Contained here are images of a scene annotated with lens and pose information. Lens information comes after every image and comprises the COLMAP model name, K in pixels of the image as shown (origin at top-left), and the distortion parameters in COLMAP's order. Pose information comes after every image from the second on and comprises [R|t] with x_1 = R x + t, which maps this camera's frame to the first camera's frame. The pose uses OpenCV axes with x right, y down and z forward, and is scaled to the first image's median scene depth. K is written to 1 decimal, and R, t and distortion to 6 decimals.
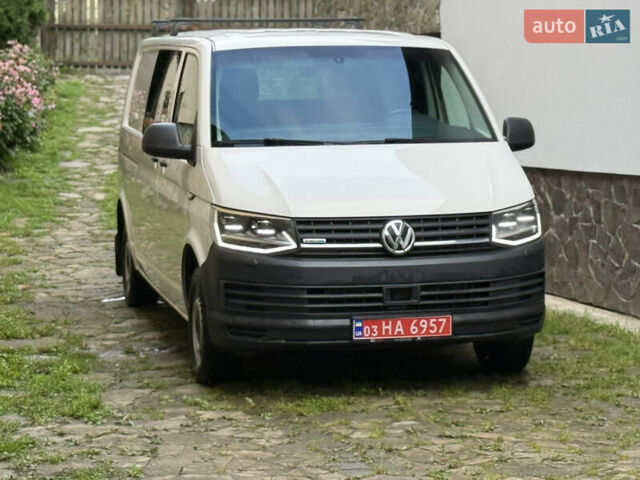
lens RADIAL K [[1843.7, 0, 315.8], [0, 1843.7, 238.9], [0, 0, 1]] dist [0.095121, 0.000000]
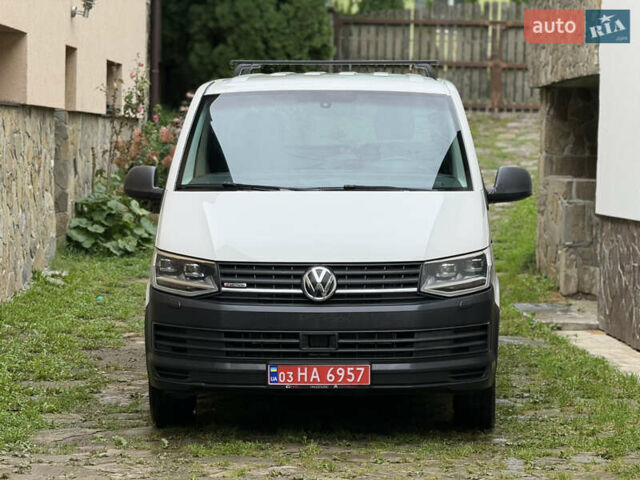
lens RADIAL K [[2192.3, 0, 325.7], [0, 2192.3, 244.9], [0, 0, 1]] dist [0.208215, 0.000000]
pose [[0.972297, 0.024440, -0.232468, 0.322377], [-0.031342, 0.999169, -0.026042, 0.008778], [0.231638, 0.032607, 0.972255, -0.148988]]
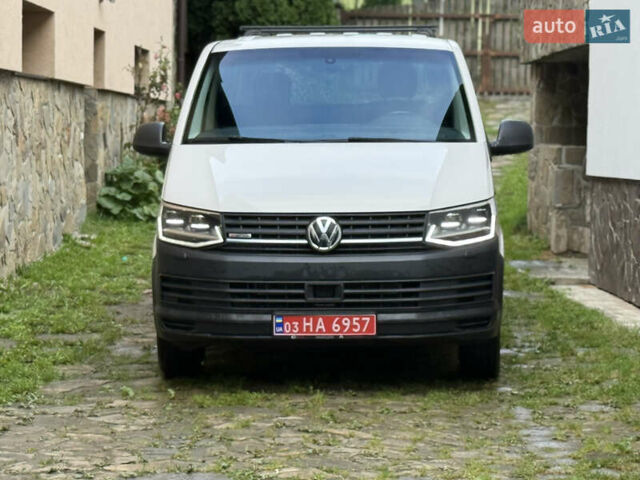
lens RADIAL K [[1843.7, 0, 313.6], [0, 1843.7, 235.5], [0, 0, 1]] dist [0.095121, 0.000000]
pose [[0.969469, 0.020413, -0.244363, 0.281536], [-0.025909, 0.999478, -0.019300, 0.019174], [0.243841, 0.025042, 0.969492, 0.037393]]
